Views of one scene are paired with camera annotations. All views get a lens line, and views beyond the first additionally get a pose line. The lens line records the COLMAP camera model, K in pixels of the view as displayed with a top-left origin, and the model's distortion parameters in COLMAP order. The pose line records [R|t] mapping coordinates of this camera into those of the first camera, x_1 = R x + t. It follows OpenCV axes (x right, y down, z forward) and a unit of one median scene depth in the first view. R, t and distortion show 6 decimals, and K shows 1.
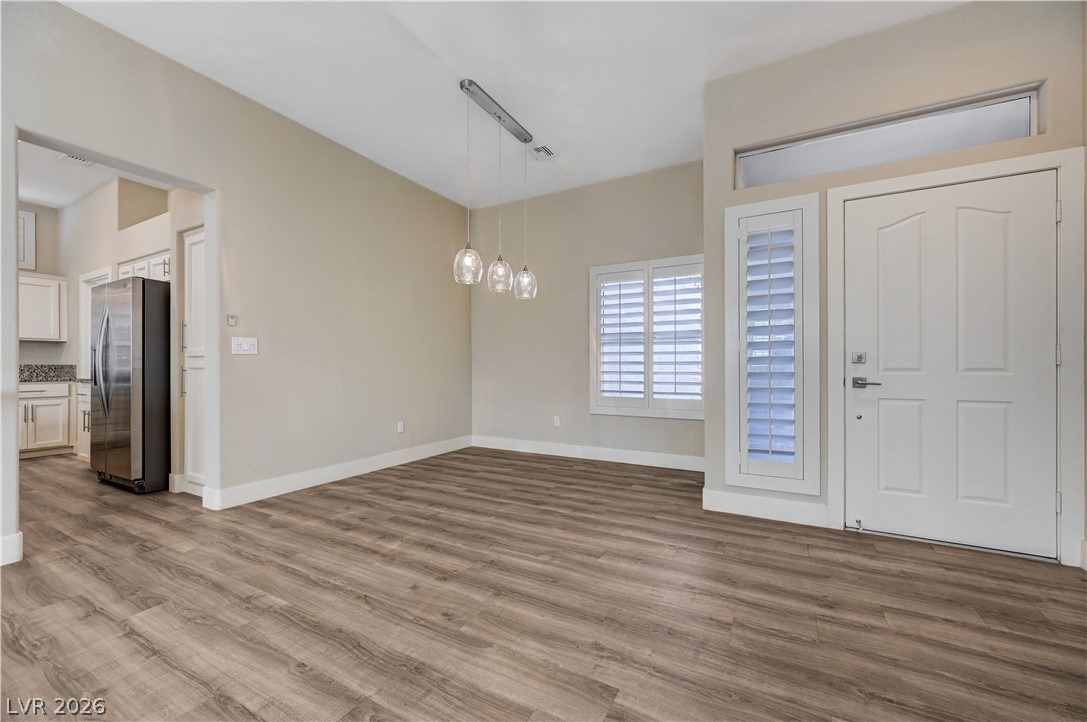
lens RADIAL K [[432.1, 0, 548.8], [0, 432.1, 364.7], [0, 0, 1]] dist [-0.001313, 0.000119]
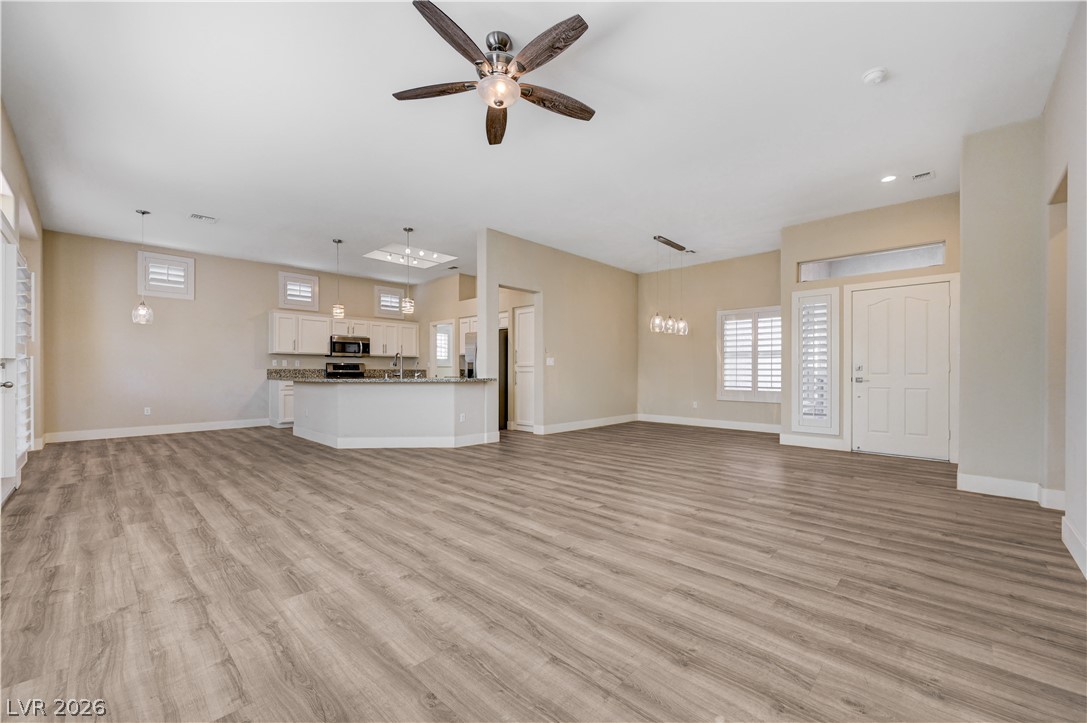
lens RADIAL K [[436.3, 0, 548.9], [0, 436.3, 374.2], [0, 0, 1]] dist [-0.000586, -0.000170]
pose [[0.967094, 0.004558, -0.254379, -0.153954], [-0.001783, 0.999936, 0.011136, -0.004442], [0.254413, -0.010316, 0.967041, -1.177377]]
